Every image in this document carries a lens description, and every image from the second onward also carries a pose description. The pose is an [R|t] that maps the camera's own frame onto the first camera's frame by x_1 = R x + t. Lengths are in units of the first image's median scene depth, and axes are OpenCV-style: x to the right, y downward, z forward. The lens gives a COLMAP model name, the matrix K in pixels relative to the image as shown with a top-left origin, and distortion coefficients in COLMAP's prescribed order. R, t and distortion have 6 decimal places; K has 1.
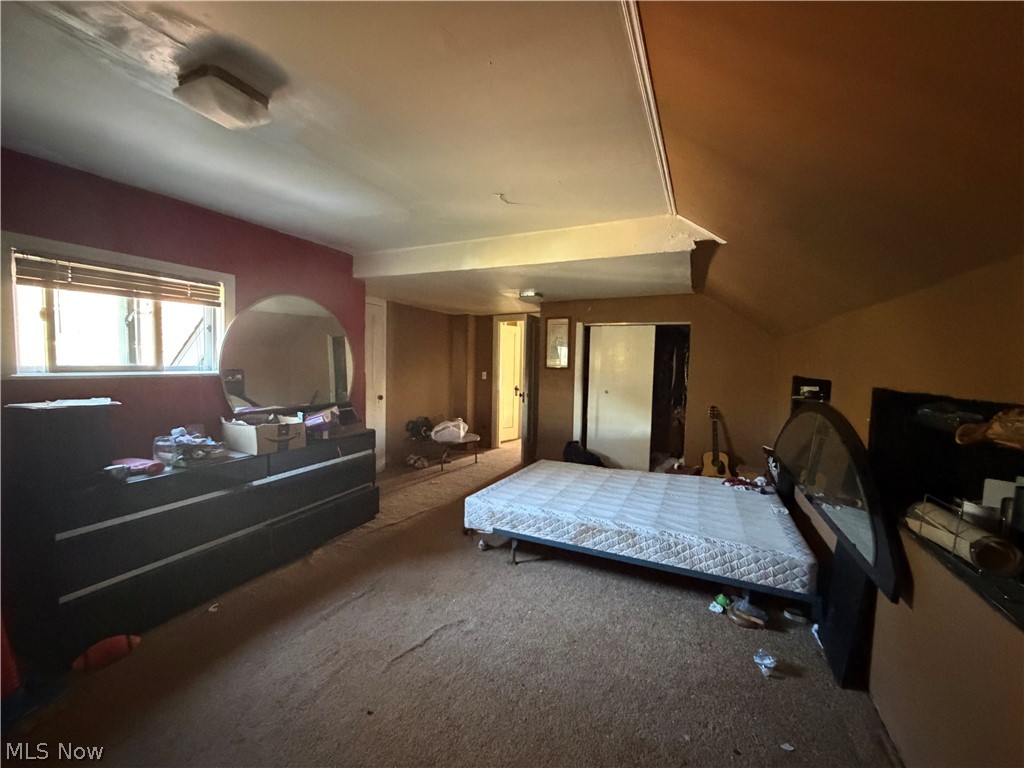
lens RADIAL K [[409.9, 0, 513.9], [0, 409.9, 382.9], [0, 0, 1]] dist [0.003319, -0.000360]
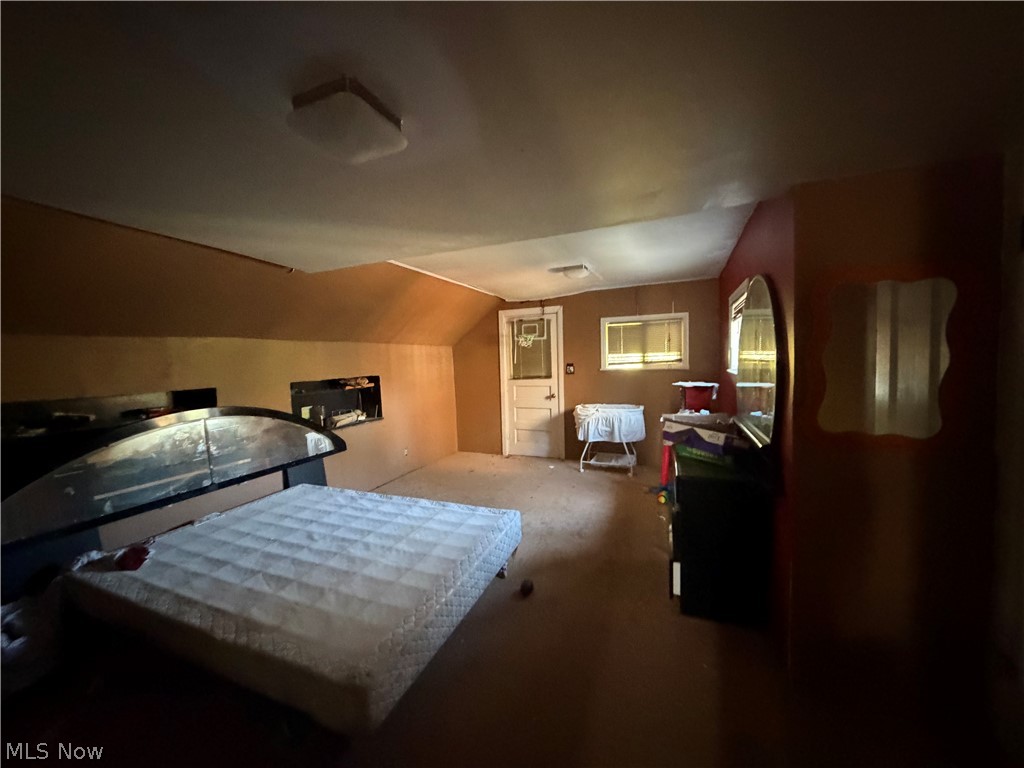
lens RADIAL K [[409.9, 0, 510.5], [0, 409.9, 383.6], [0, 0, 1]] dist [0.003319, -0.000360]
pose [[-0.998464, 0.015588, -0.053175, -0.052790], [0.009125, 0.992768, 0.119698, -0.133454], [0.054656, 0.119029, -0.991385, 1.911261]]
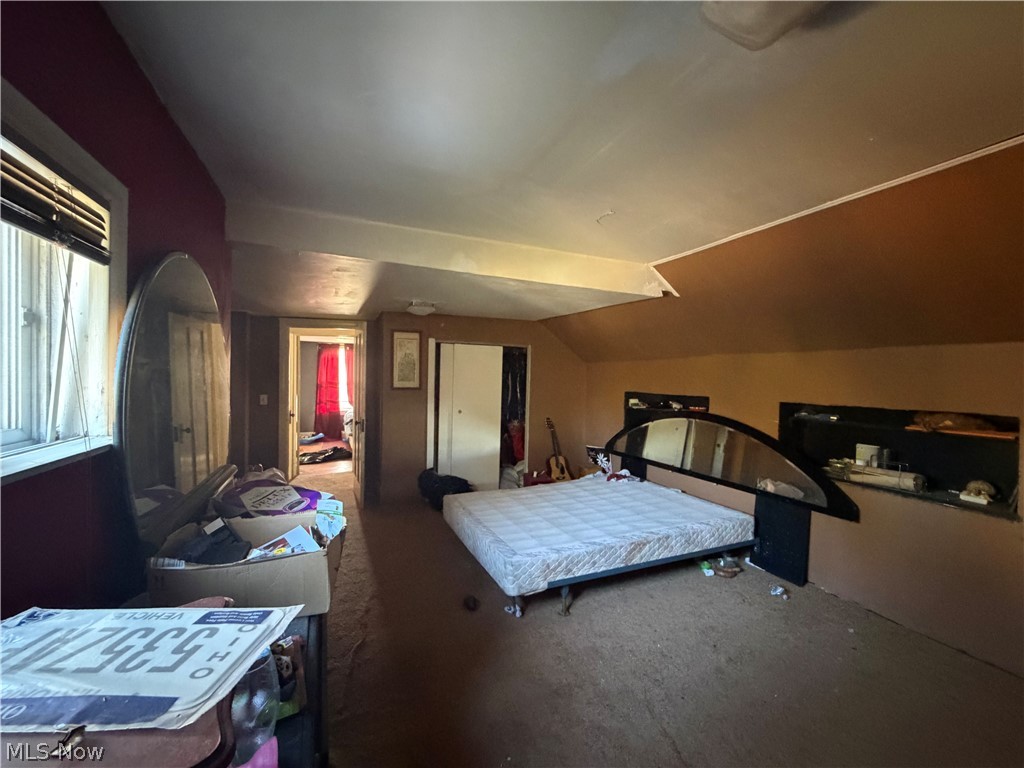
lens RADIAL K [[409.9, 0, 507.1], [0, 409.9, 382.1], [0, 0, 1]] dist [0.003319, -0.000360]
pose [[0.662801, -0.015764, 0.748630, -0.715804], [0.035089, 0.999334, -0.010023, -0.058977], [-0.747973, 0.032912, 0.662912, 0.460073]]
